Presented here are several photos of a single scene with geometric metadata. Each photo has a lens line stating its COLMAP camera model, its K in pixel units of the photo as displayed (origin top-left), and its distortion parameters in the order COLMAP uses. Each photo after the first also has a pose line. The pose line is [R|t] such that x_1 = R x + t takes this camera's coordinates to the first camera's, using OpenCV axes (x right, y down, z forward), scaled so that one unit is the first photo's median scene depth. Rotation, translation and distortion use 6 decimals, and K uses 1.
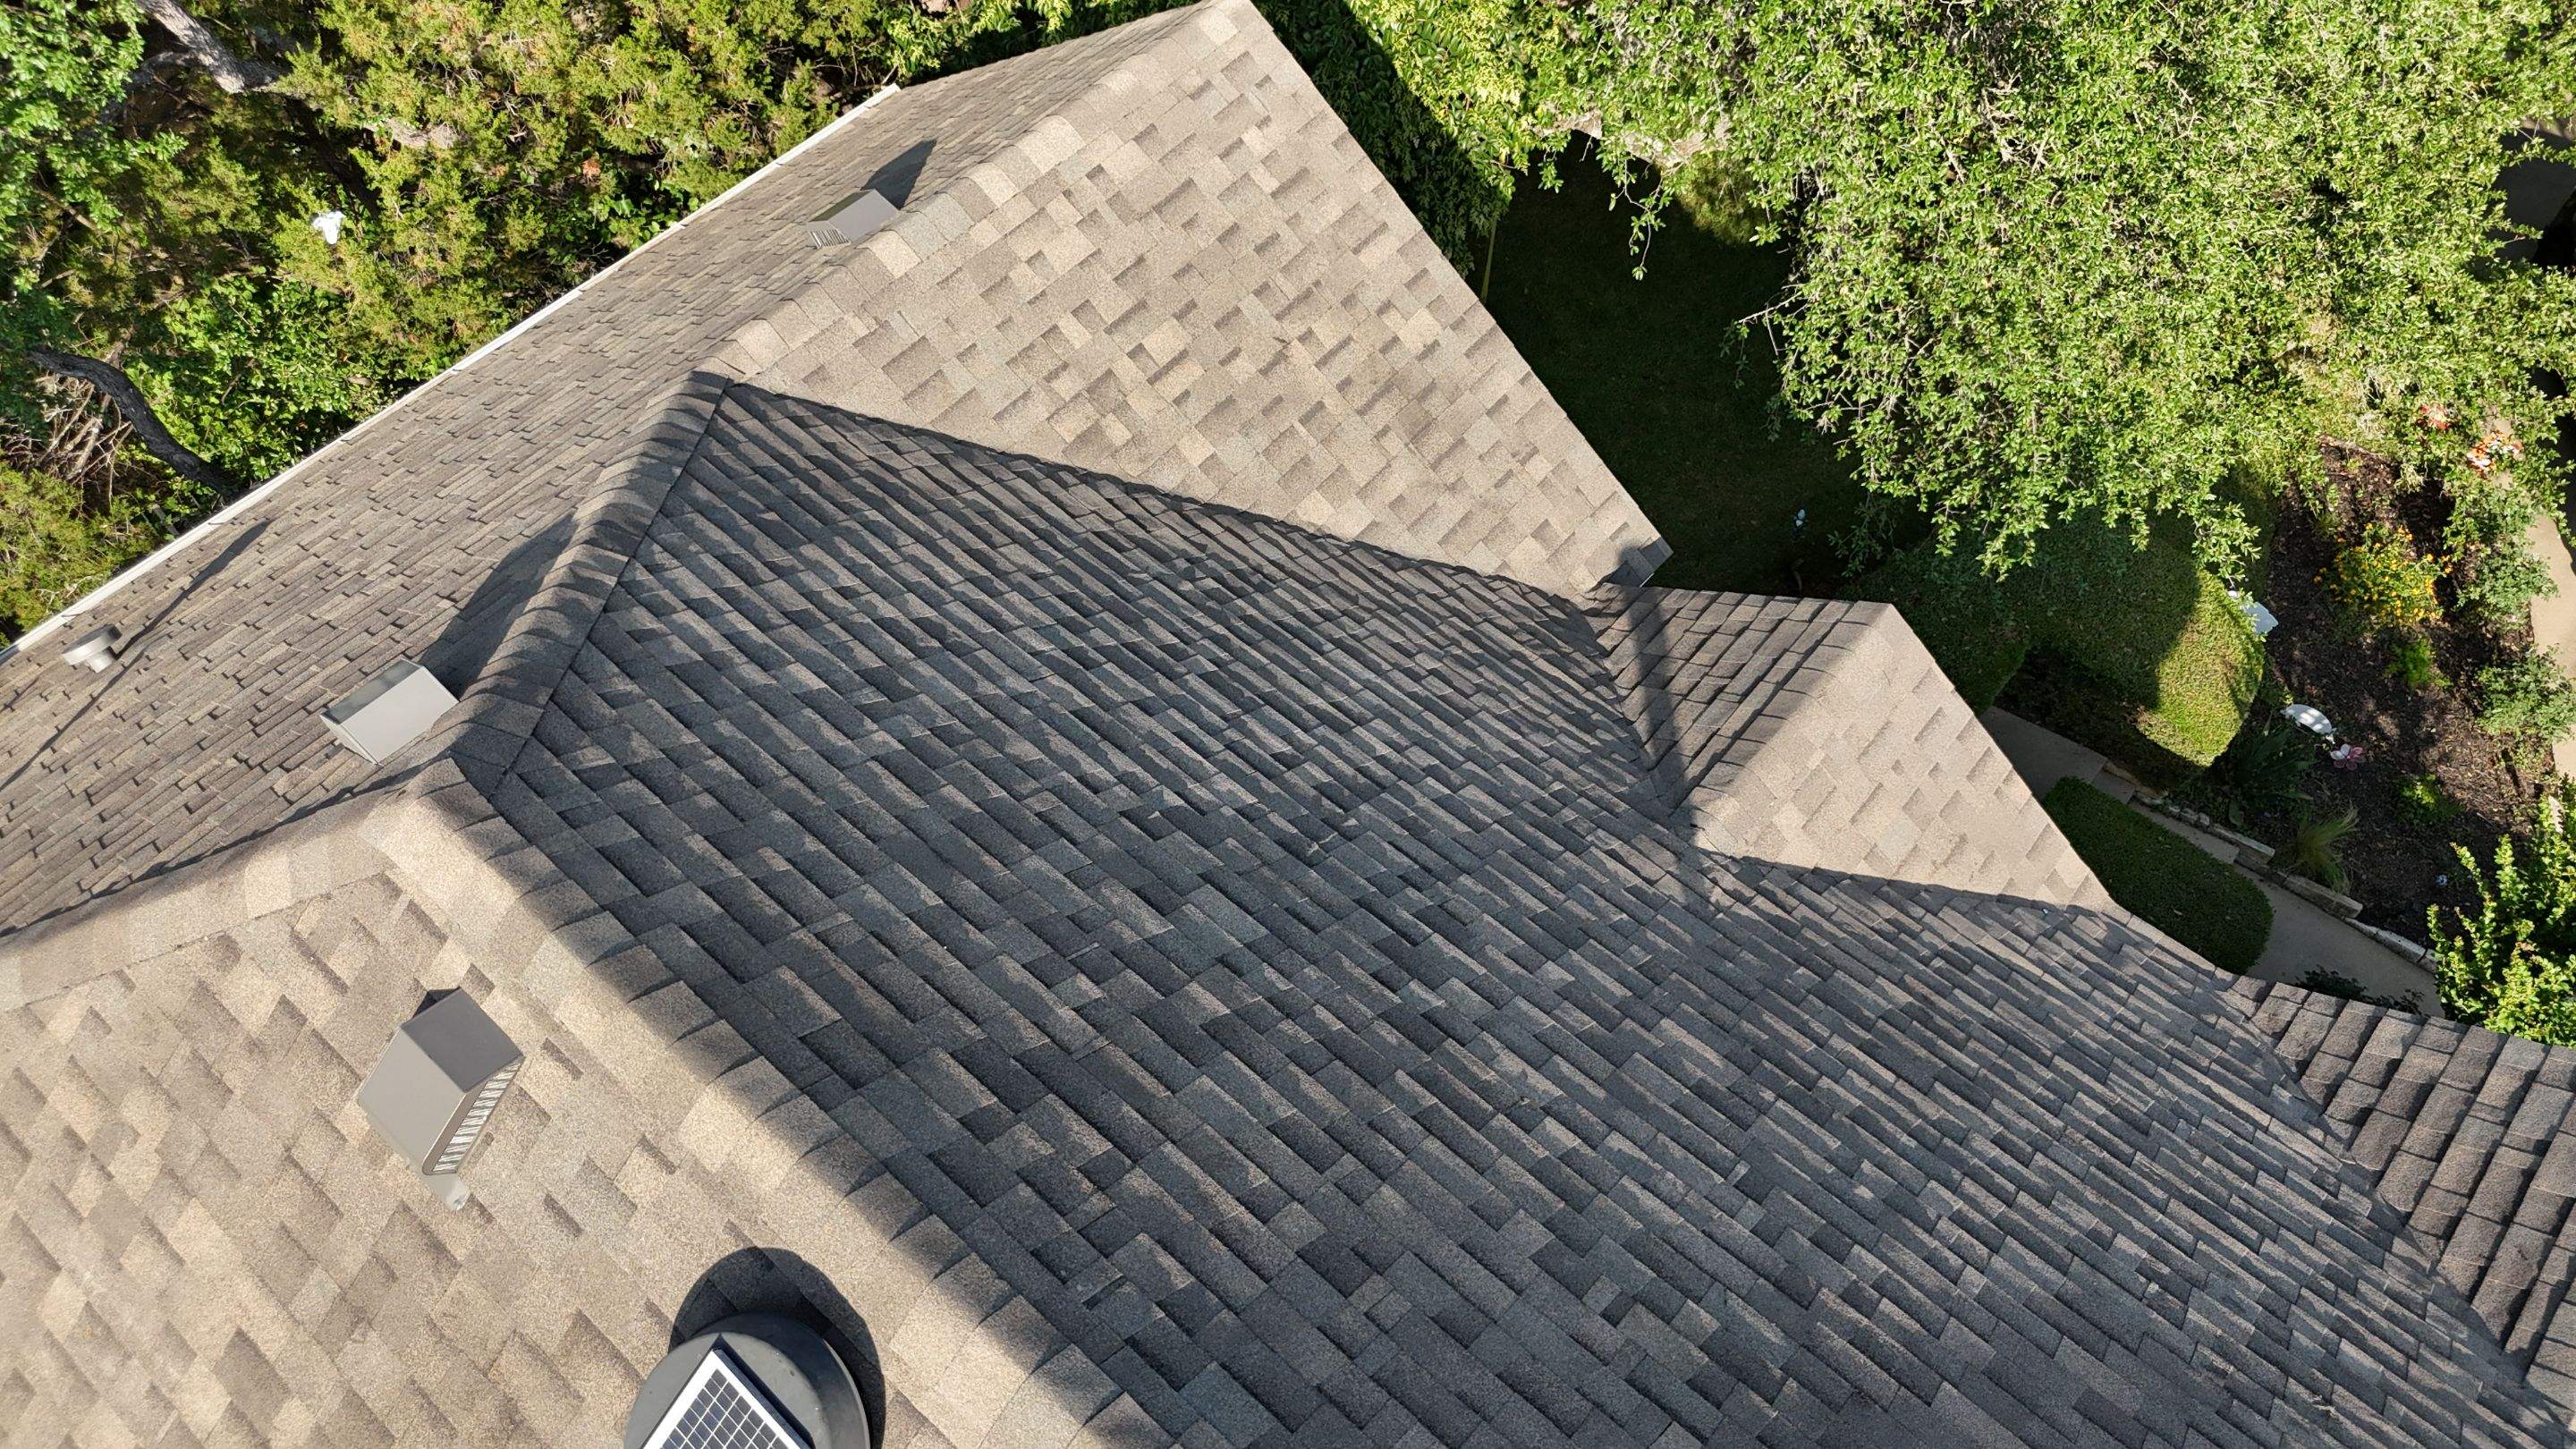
lens RADIAL K [[1905.3, 0, 1289.5], [0, 1905.3, 722.1], [0, 0, 1]] dist [0.066794, -0.062634]
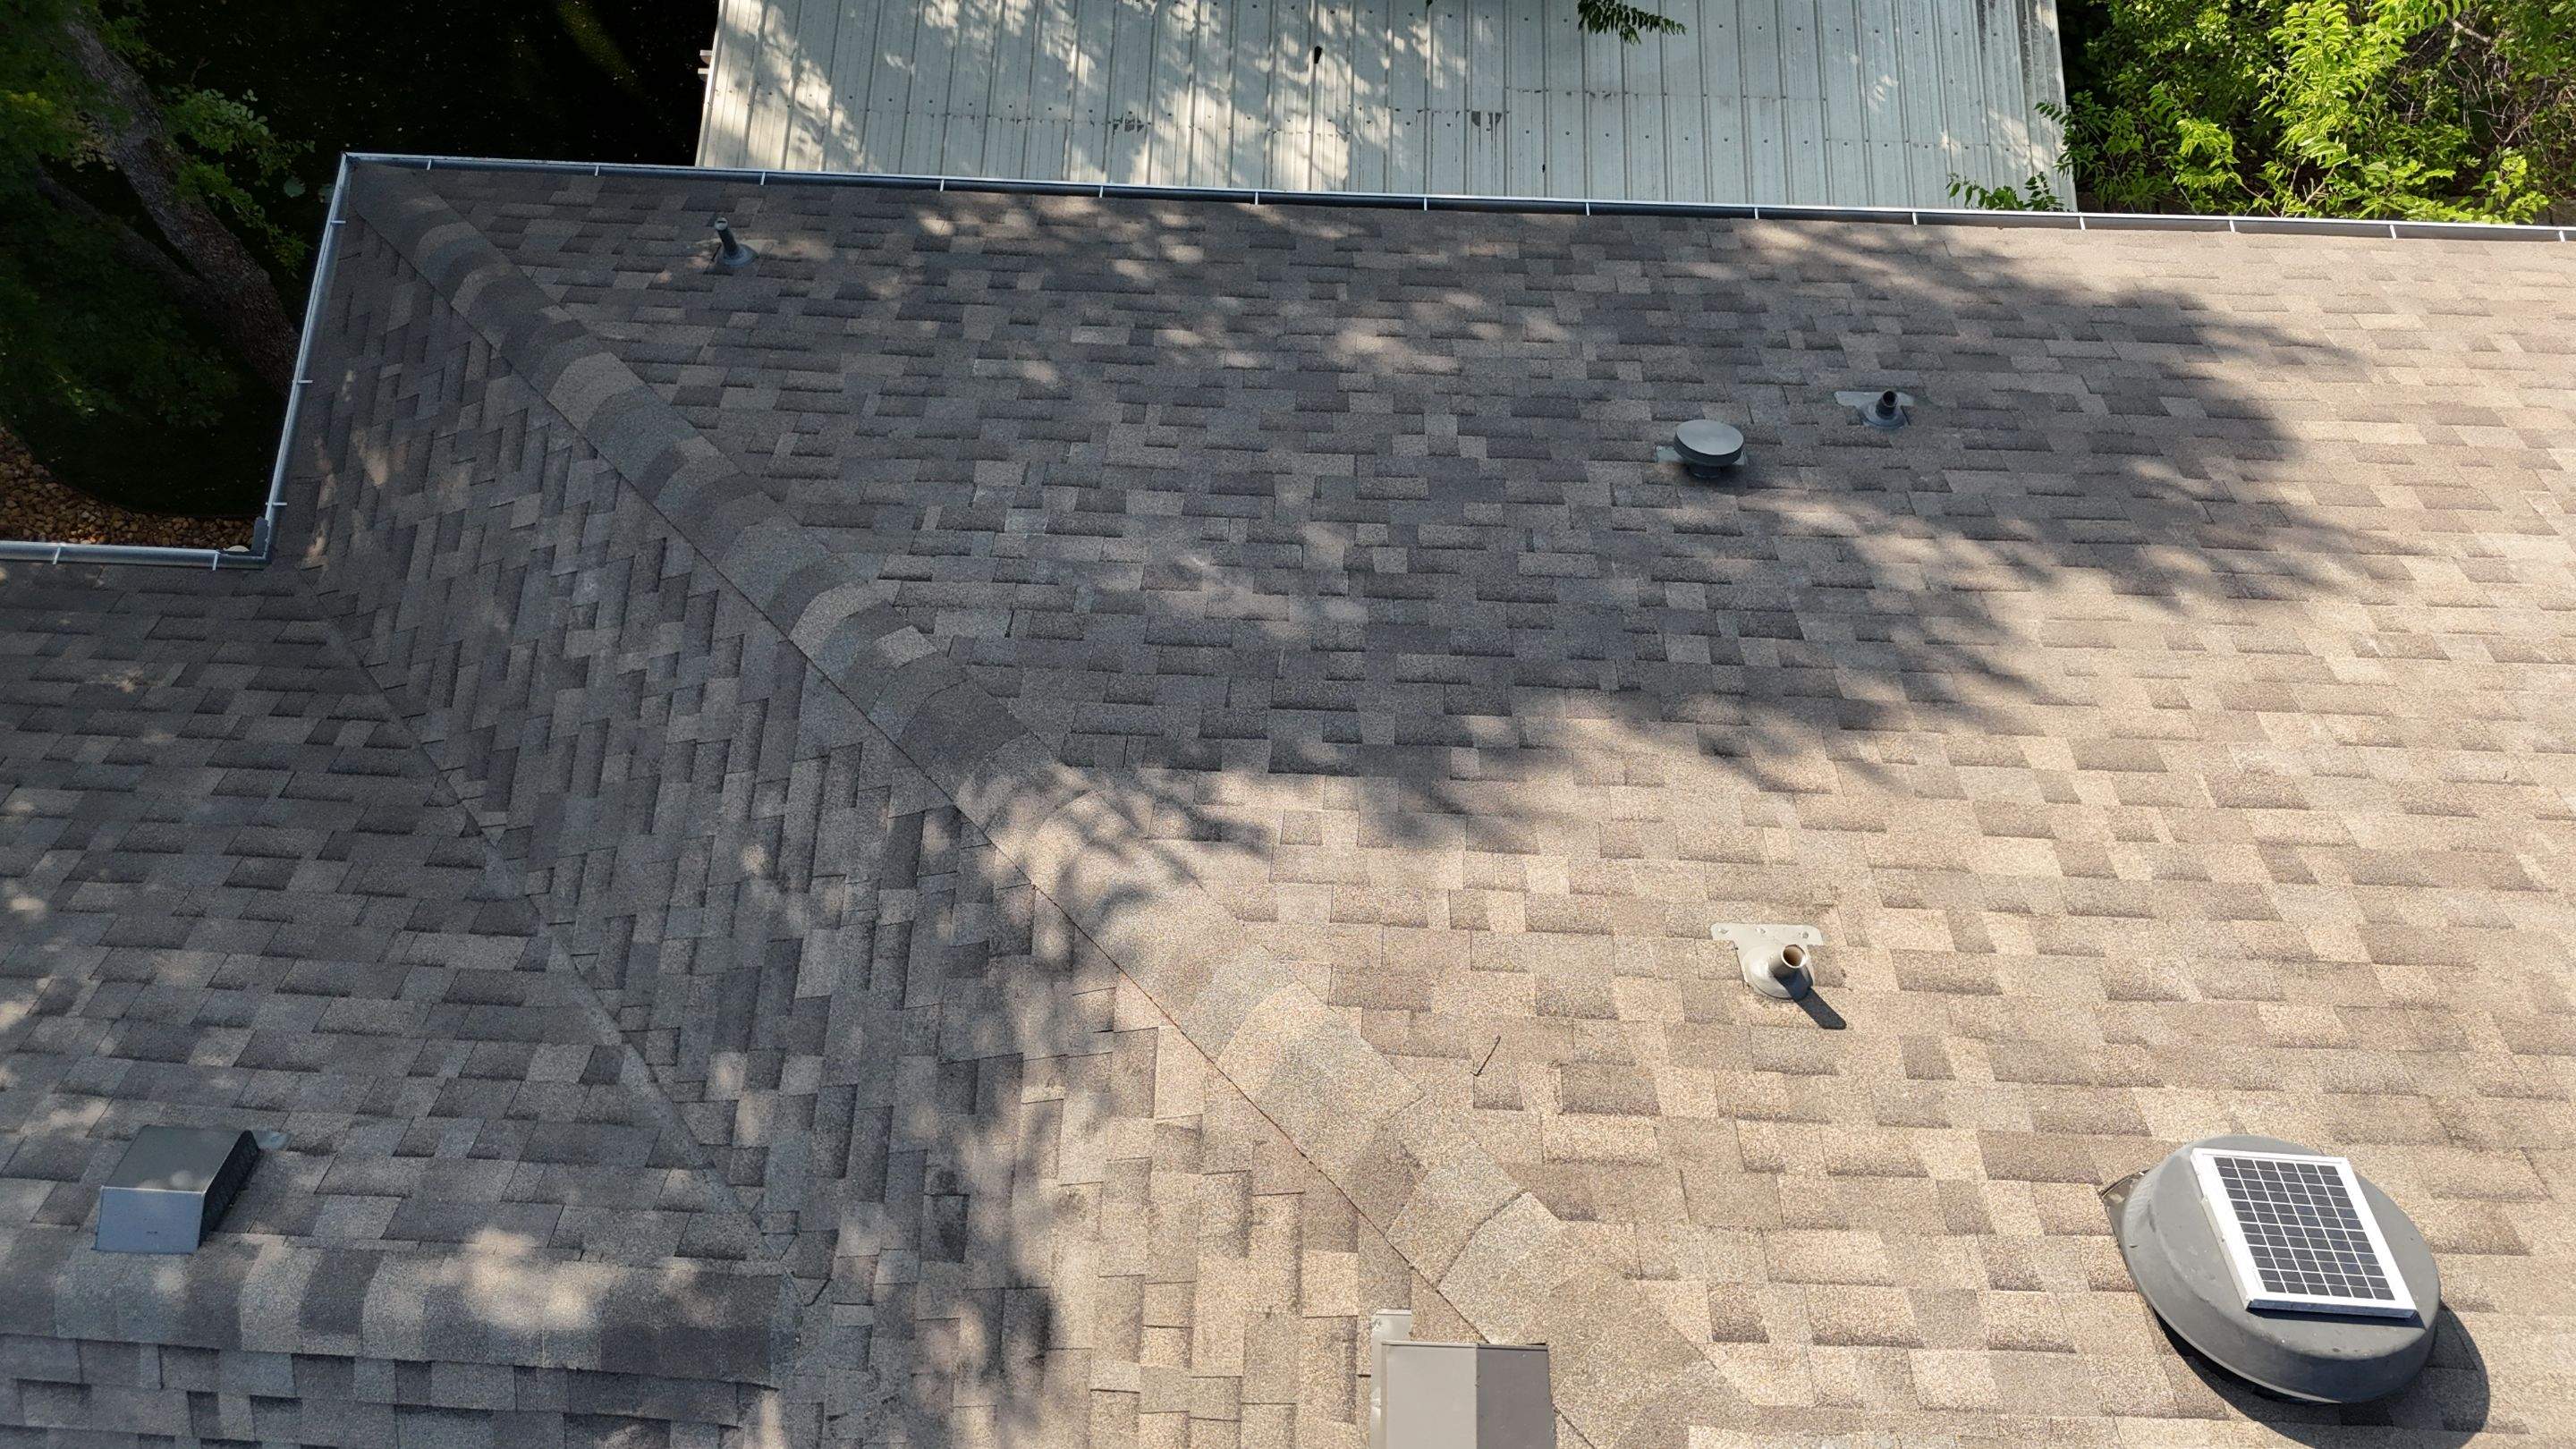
lens RADIAL K [[1905.3, 0, 1292.0], [0, 1905.3, 721.8], [0, 0, 1]] dist [0.066794, -0.062634]
pose [[-0.773251, 0.603712, -0.193945, 0.063079], [-0.522322, -0.432999, 0.734637, 0.029836], [0.359531, 0.669360, 0.650149, 0.020999]]
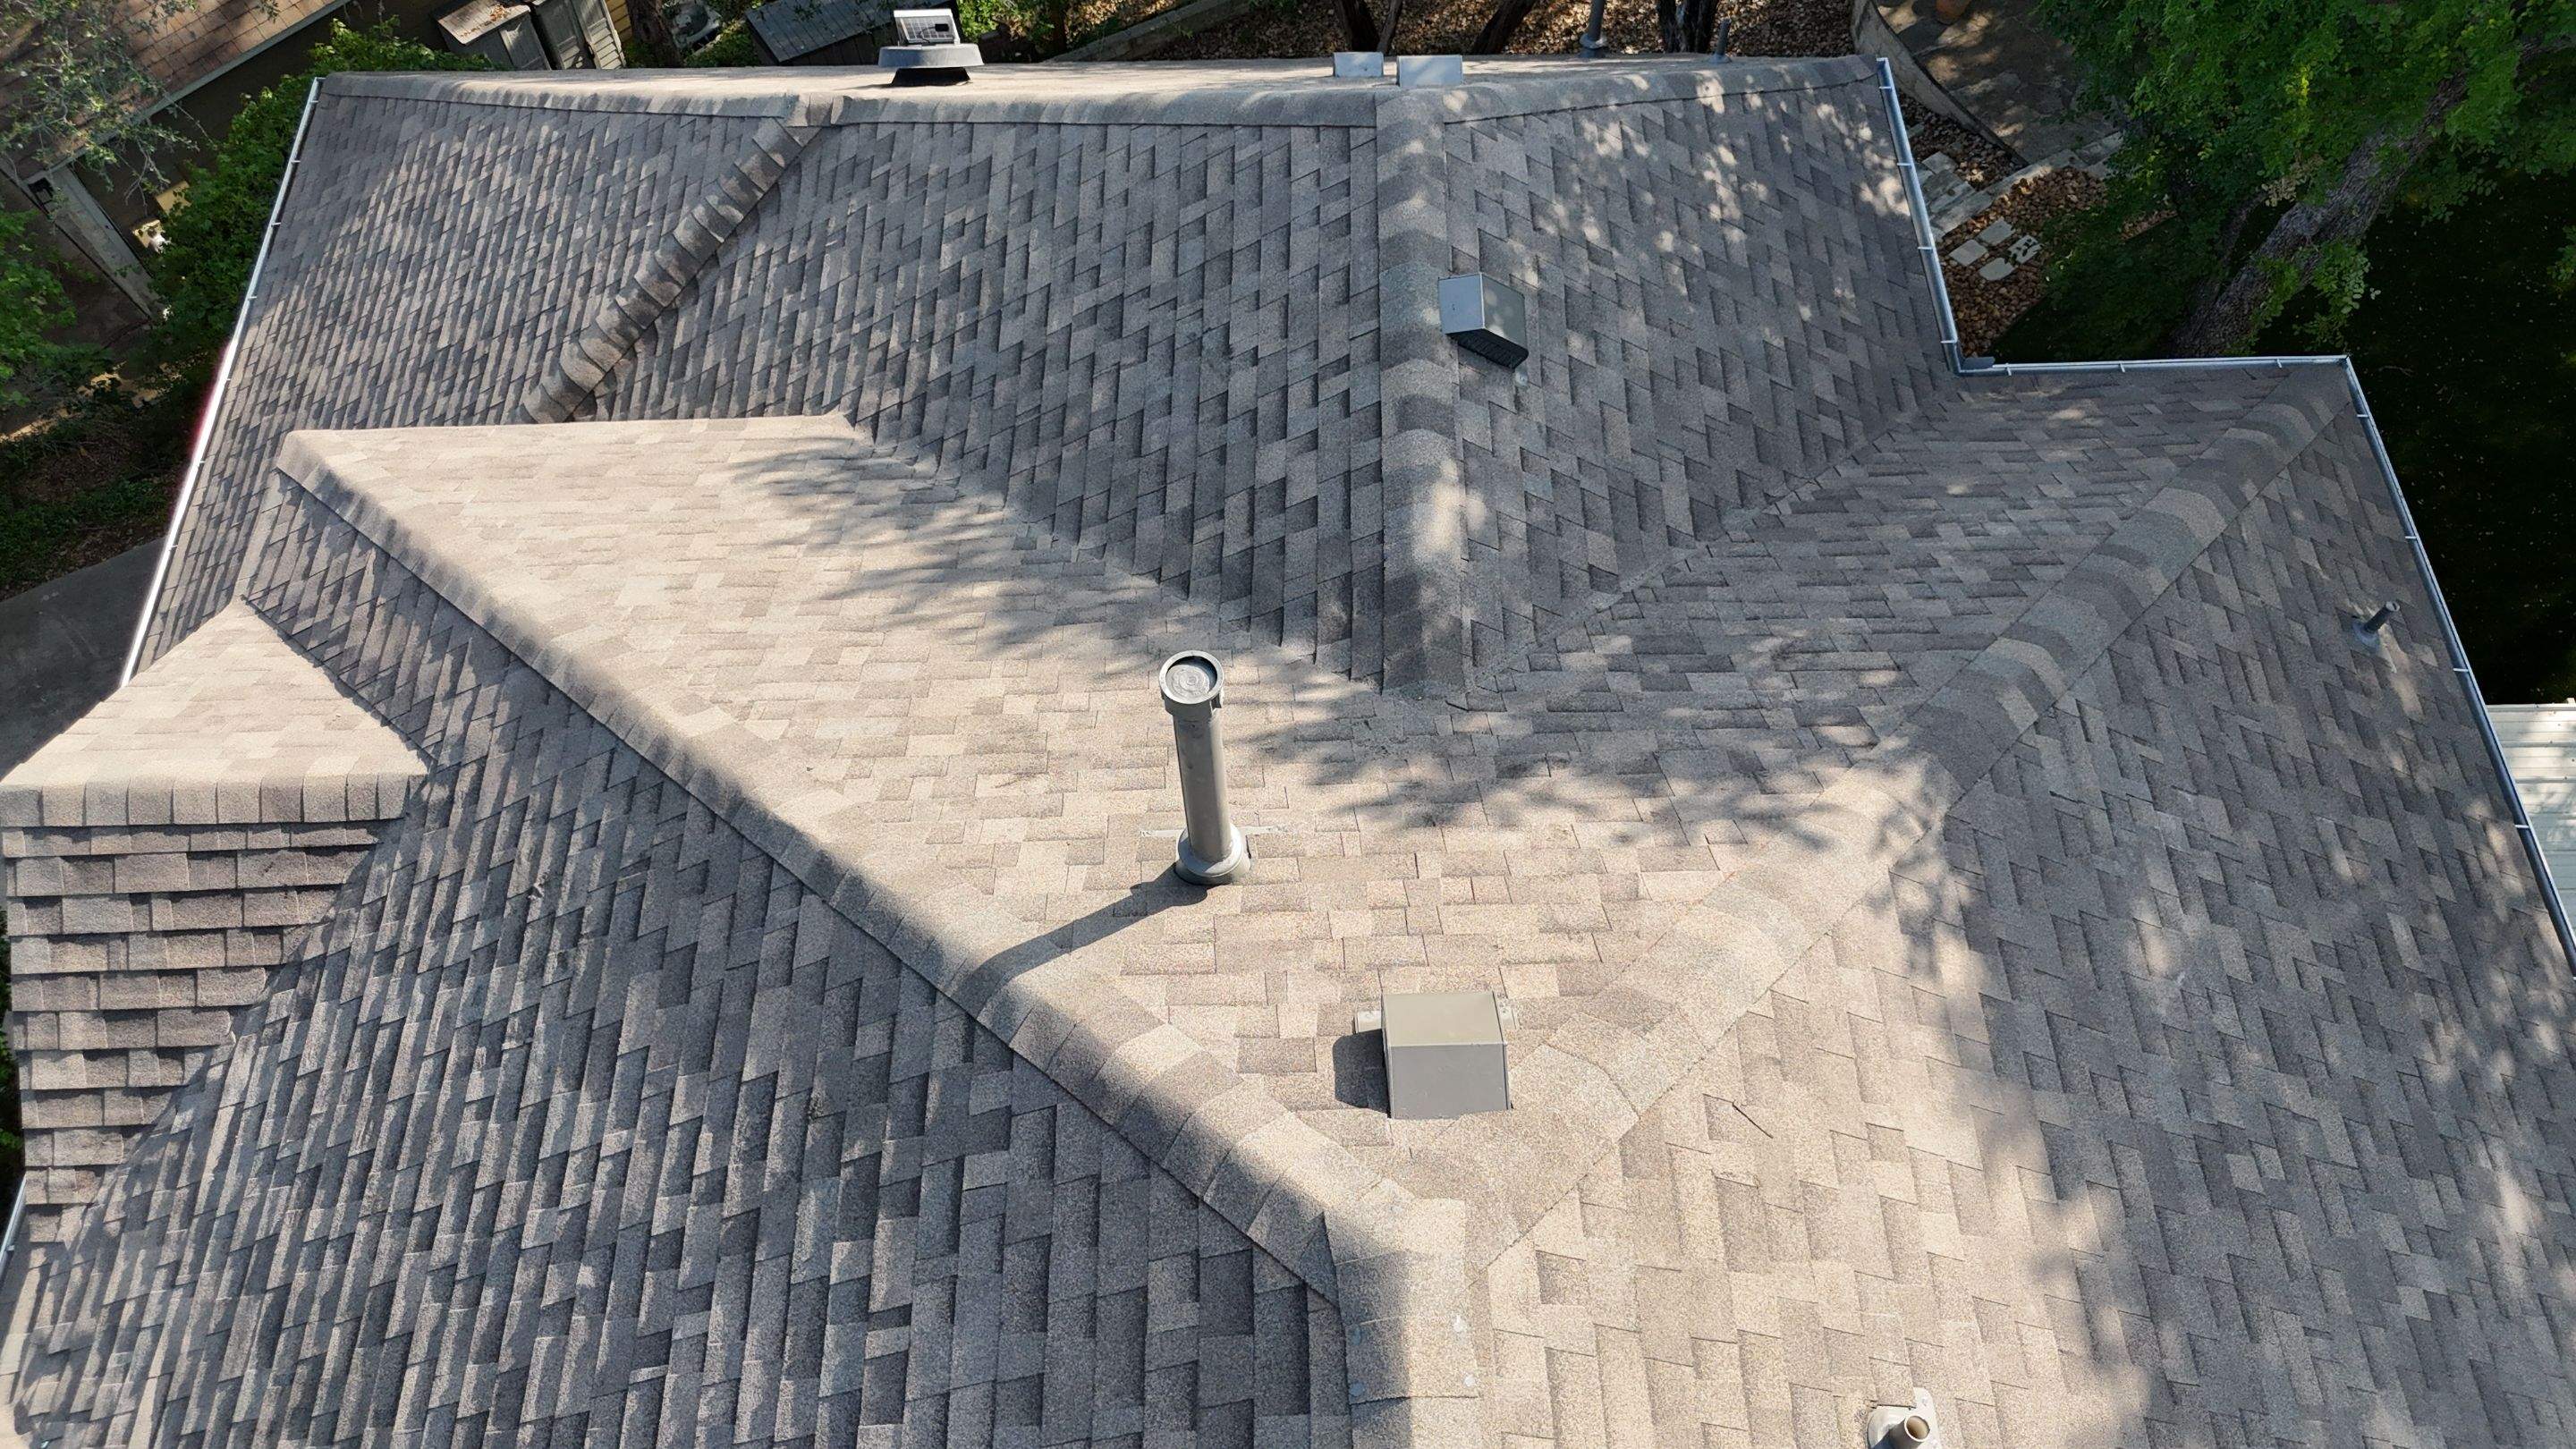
lens RADIAL K [[1905.3, 0, 1290.5], [0, 1905.3, 718.9], [0, 0, 1]] dist [0.066794, -0.062634]
pose [[-0.675837, -0.629032, 0.384138, -0.092774], [0.612858, -0.190071, 0.766993, -0.161602], [-0.409450, 0.753785, 0.513964, 0.137852]]
